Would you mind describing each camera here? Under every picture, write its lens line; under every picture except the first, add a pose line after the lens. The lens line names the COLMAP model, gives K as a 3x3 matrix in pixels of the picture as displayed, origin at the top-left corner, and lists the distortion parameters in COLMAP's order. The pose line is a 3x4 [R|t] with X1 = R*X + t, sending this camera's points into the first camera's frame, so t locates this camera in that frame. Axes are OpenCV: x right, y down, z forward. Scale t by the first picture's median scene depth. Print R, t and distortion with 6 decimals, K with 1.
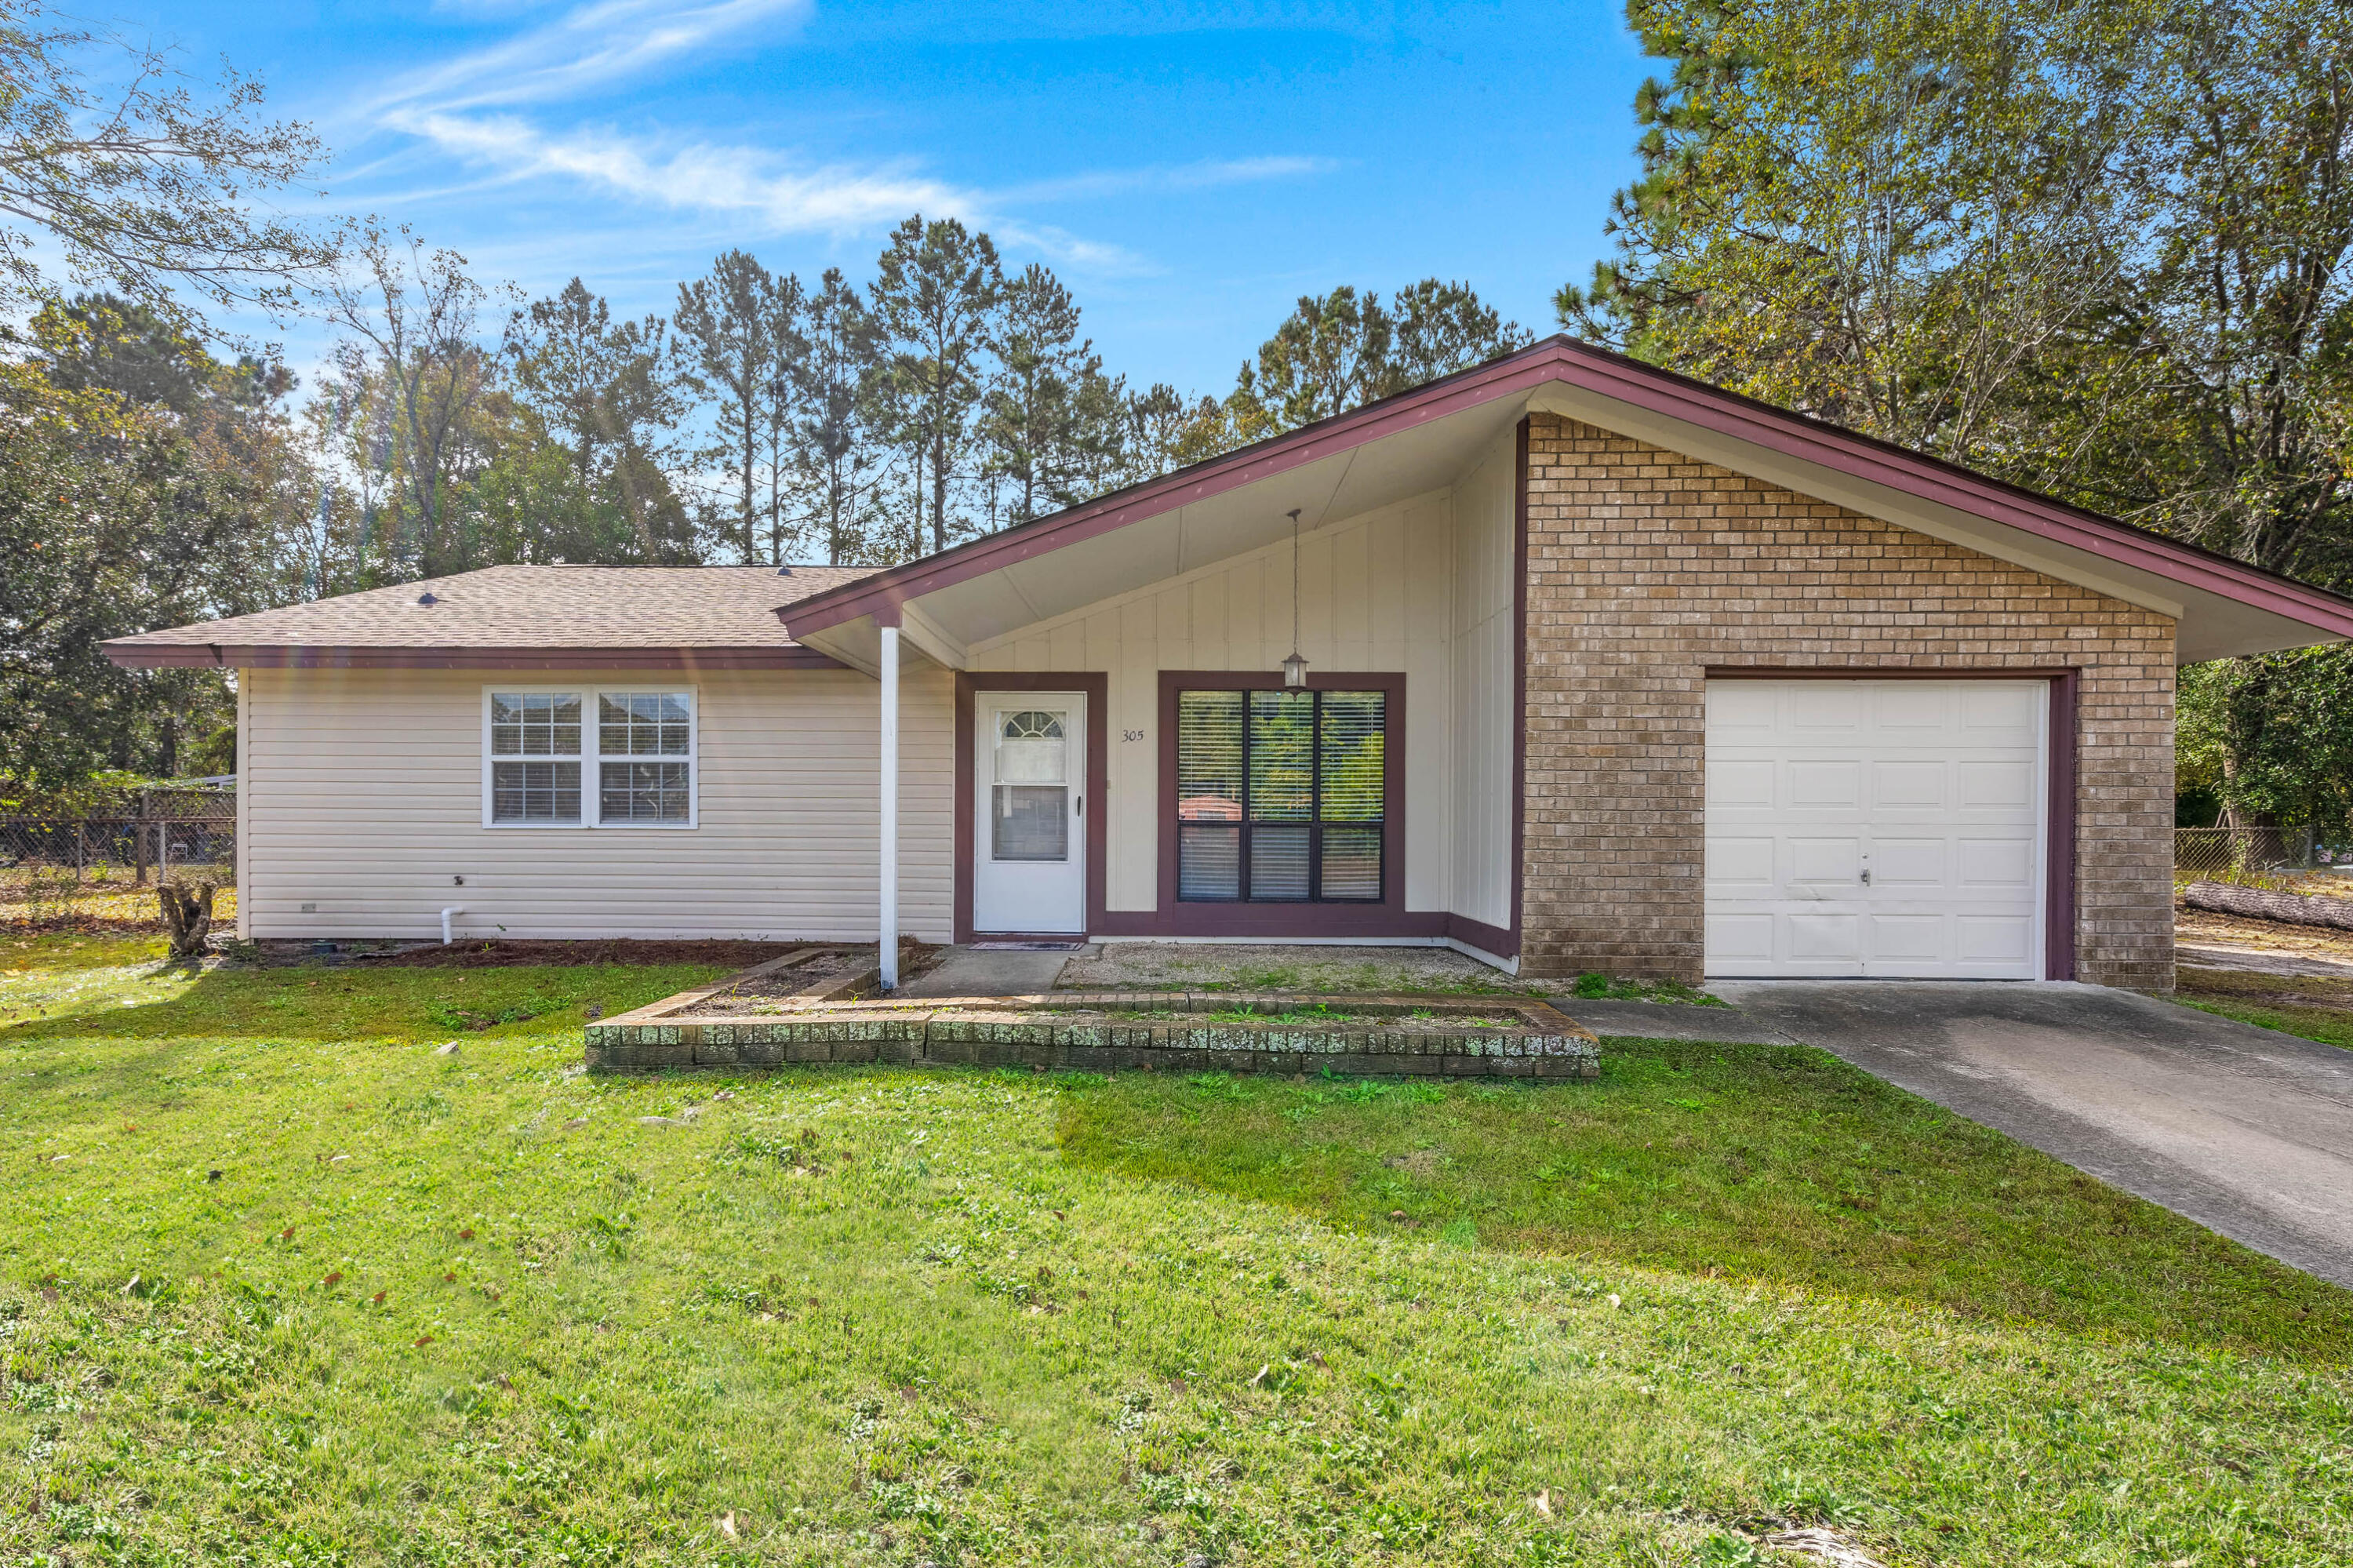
lens RADIAL K [[1075.7, 0, 1176.5], [0, 1075.7, 784.0], [0, 0, 1]] dist [-0.000599, 0.000011]
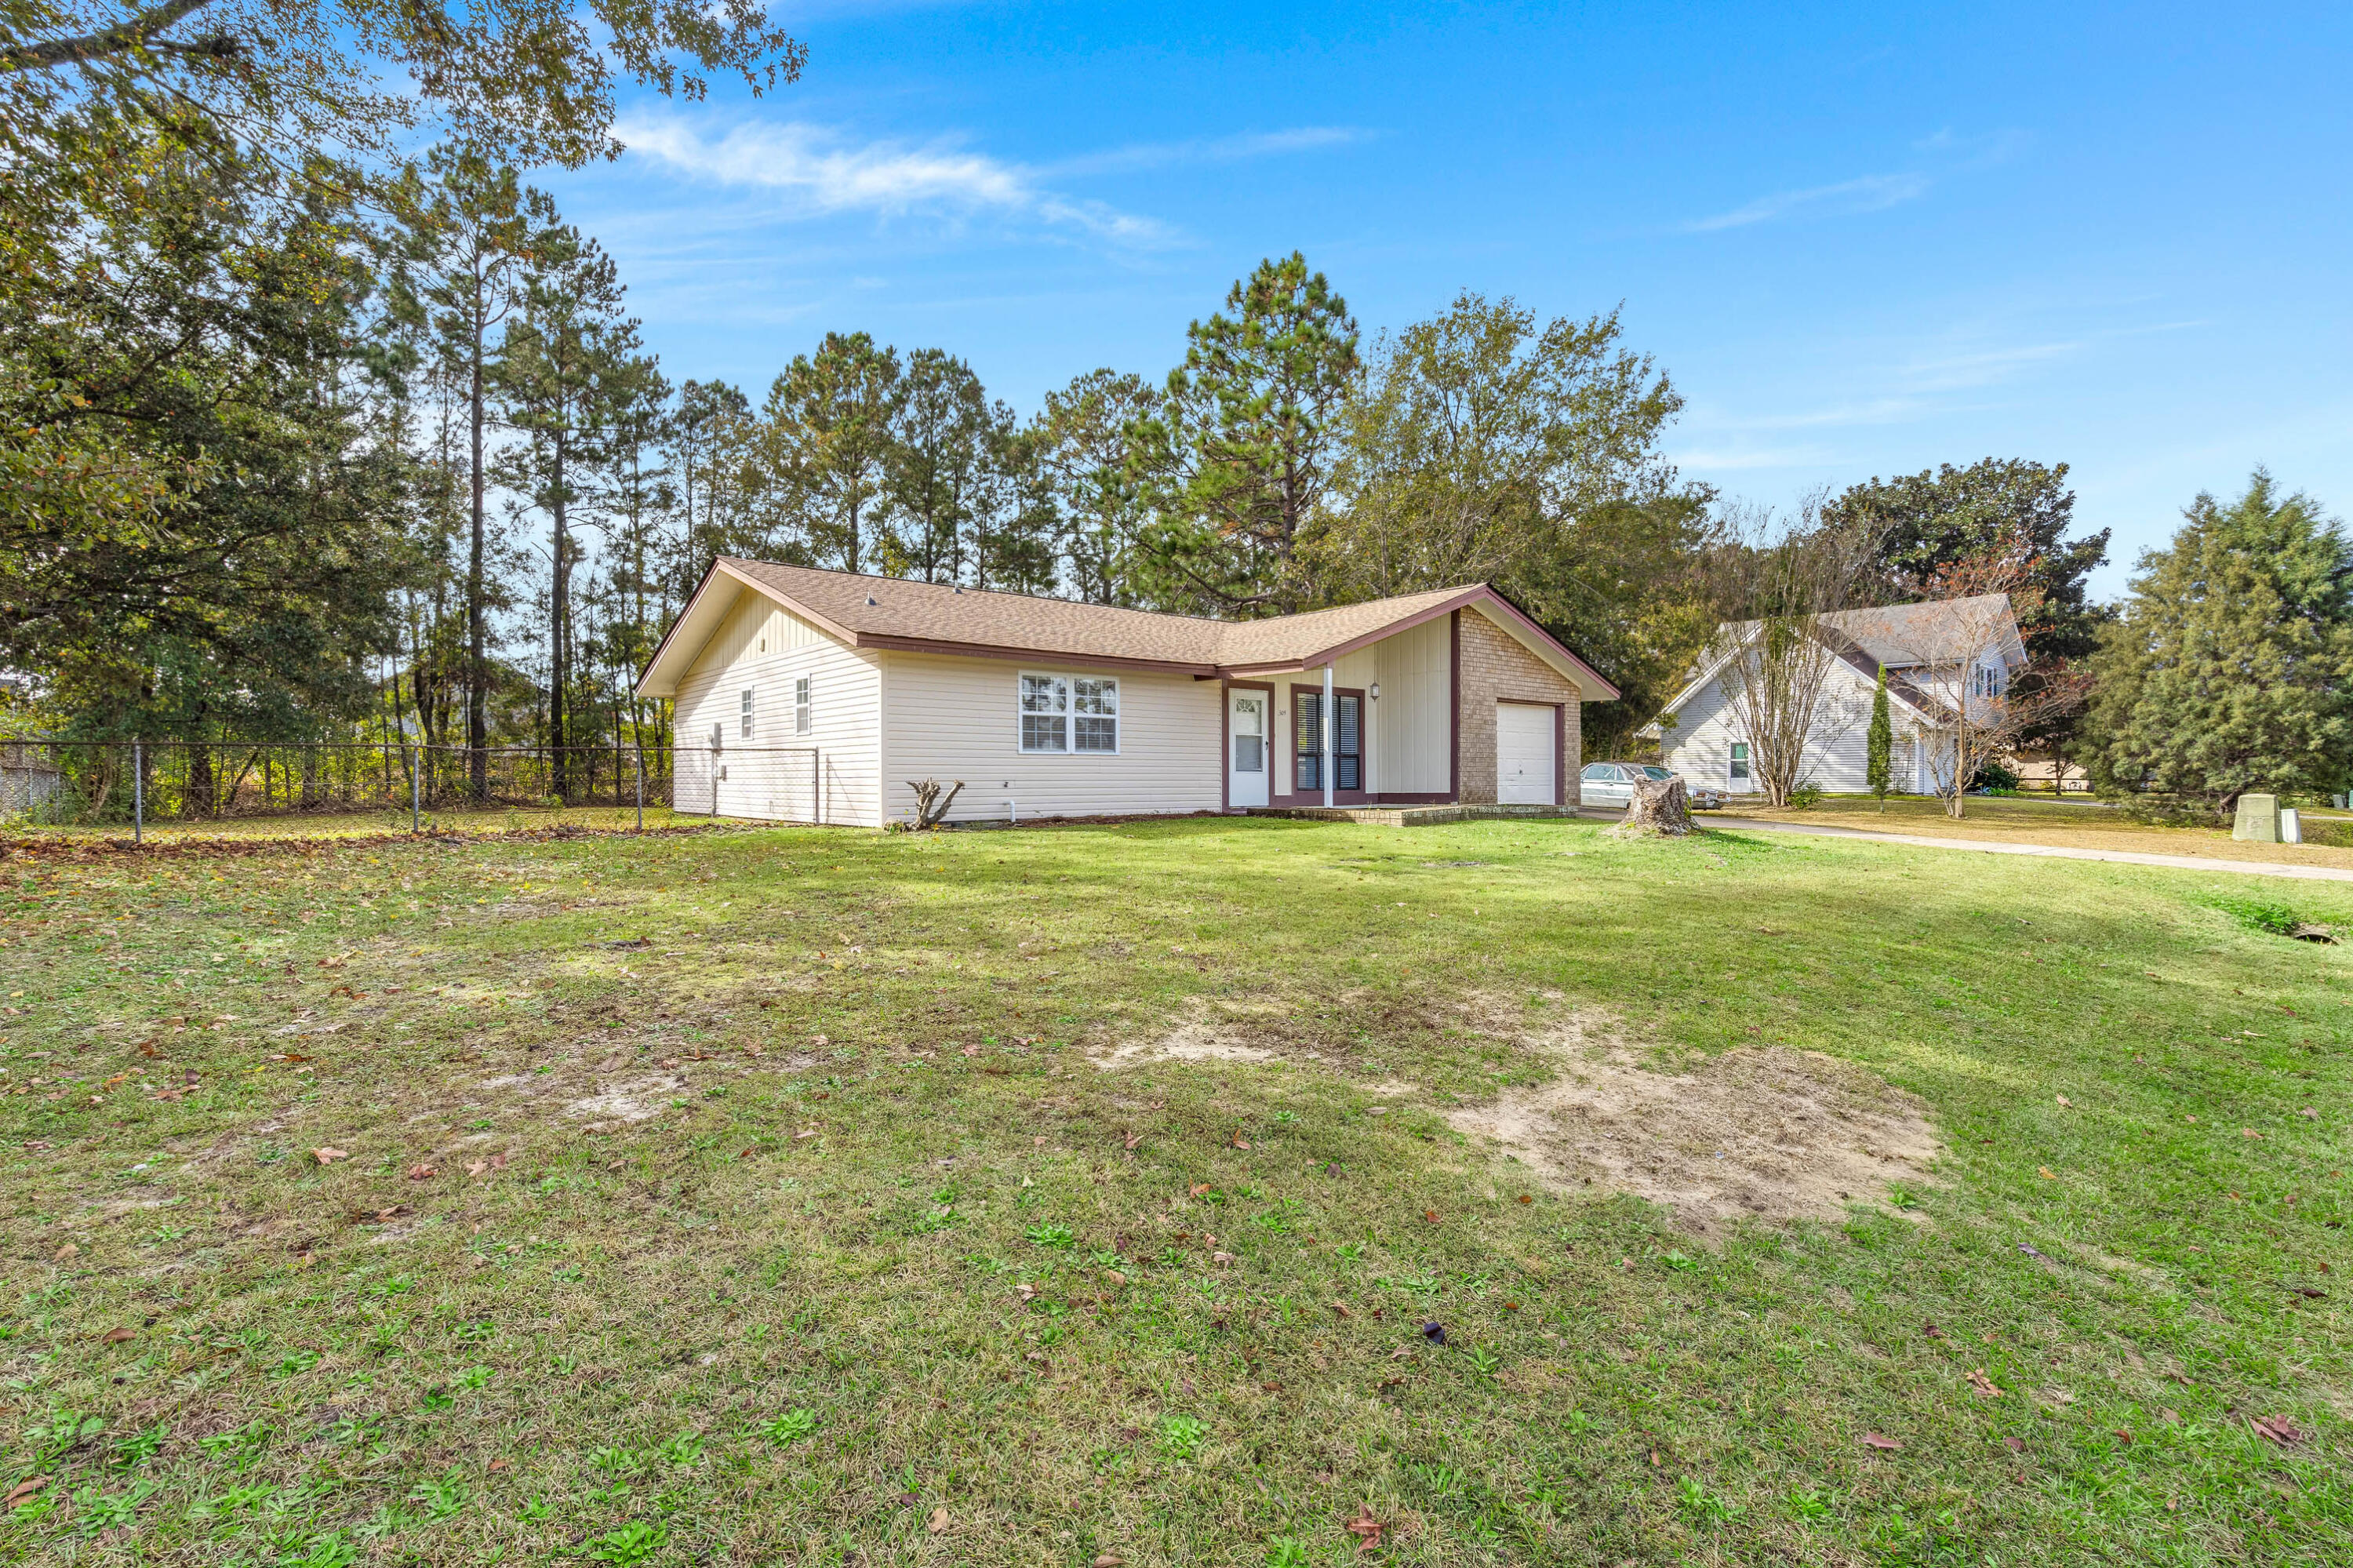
lens RADIAL K [[1057.0, 0, 1166.9], [0, 1057.0, 767.4], [0, 0, 1]] dist [-0.001439, 0.000186]
pose [[0.727475, -0.000051, 0.686134, -1.637538], [-0.005709, 0.999965, 0.006129, 0.051861], [-0.686110, -0.008376, 0.727449, -0.371377]]
